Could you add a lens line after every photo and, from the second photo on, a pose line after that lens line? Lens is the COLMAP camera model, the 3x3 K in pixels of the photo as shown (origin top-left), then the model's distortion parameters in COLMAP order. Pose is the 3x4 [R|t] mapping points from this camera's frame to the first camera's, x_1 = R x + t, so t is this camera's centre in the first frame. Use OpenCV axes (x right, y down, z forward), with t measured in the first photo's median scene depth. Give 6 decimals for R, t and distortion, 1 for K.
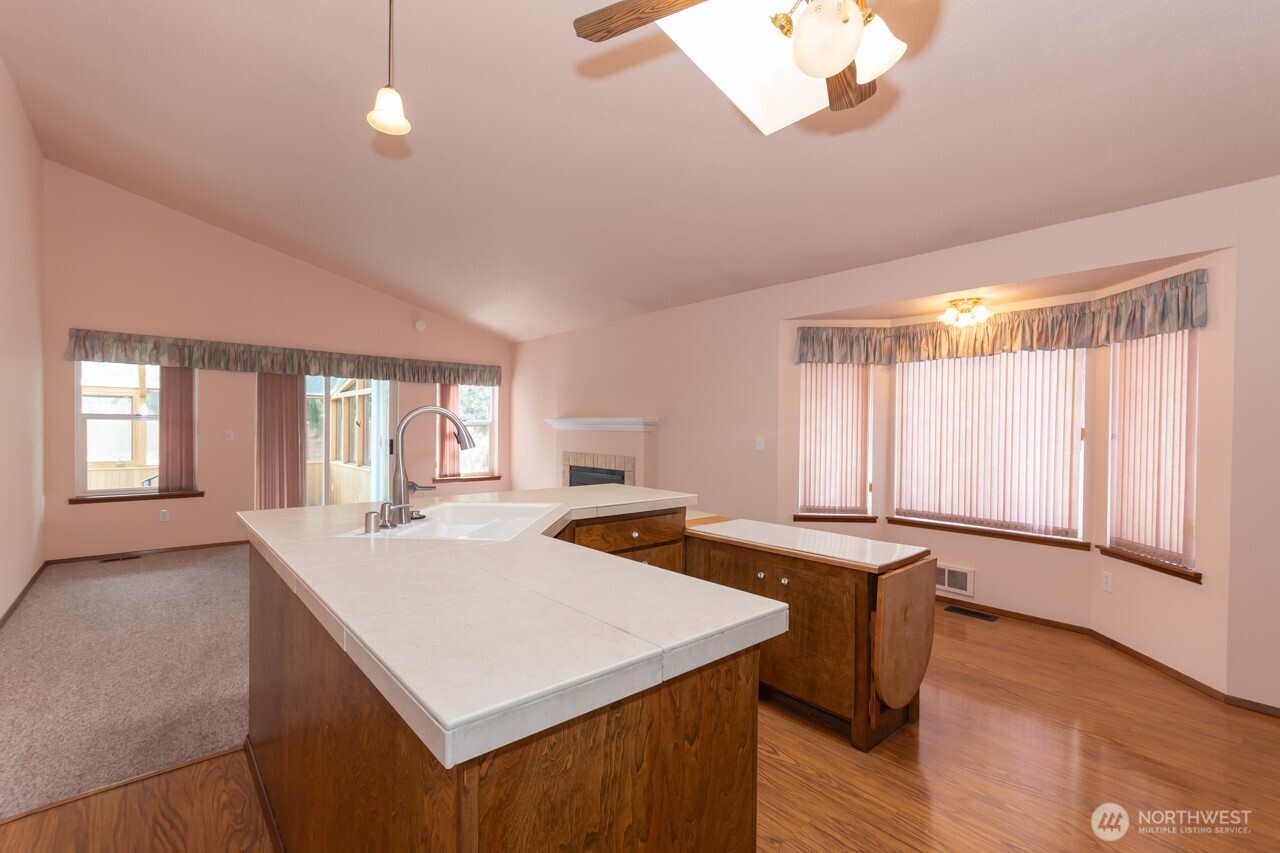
lens RADIAL K [[562.5, 0, 658.7], [0, 562.5, 436.4], [0, 0, 1]] dist [0.001557, -0.000048]
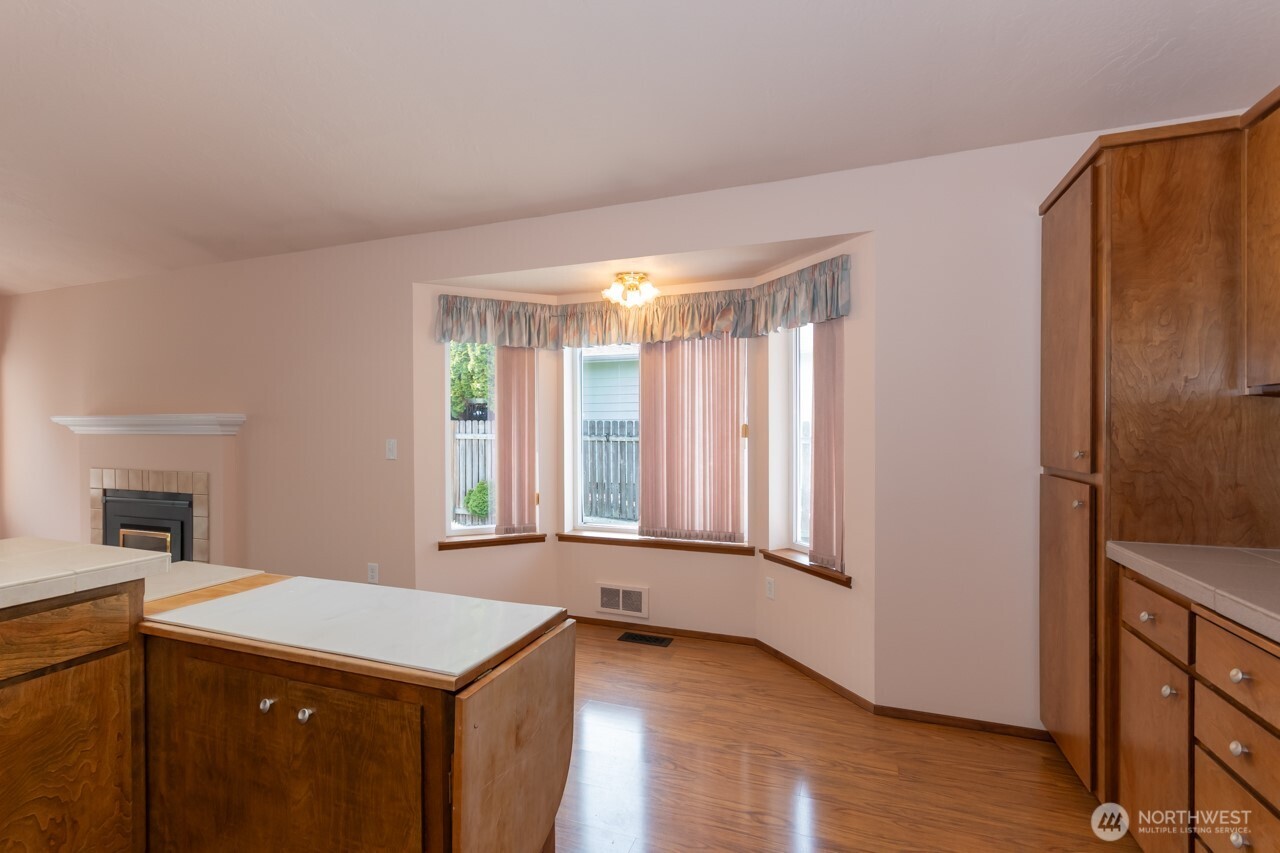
lens RADIAL K [[562.5, 0, 658.7], [0, 562.5, 436.4], [0, 0, 1]] dist [0.001557, -0.000048]
pose [[0.878464, -0.017364, 0.477493, 0.159985], [0.017586, 0.999837, 0.004005, -0.000814], [-0.477485, 0.004879, 0.878626, 0.221474]]
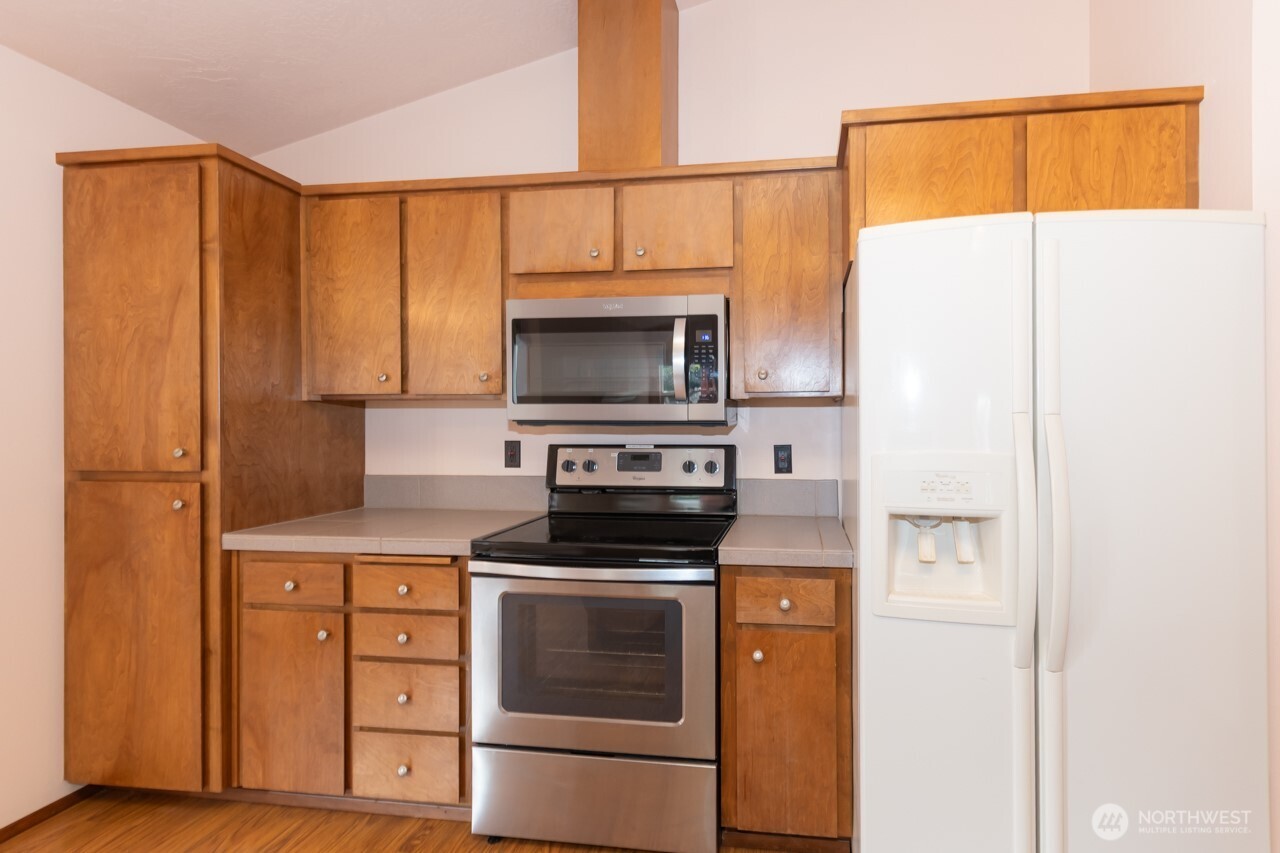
lens RADIAL K [[599.3, 0, 723.3], [0, 599.3, 424.6], [0, 0, 1]] dist [0.002325, 0.000610]
pose [[-0.642744, -0.008643, 0.766032, 0.043029], [0.003559, 0.999892, 0.014267, -0.005628], [-0.766073, 0.011896, -0.642644, 0.437957]]
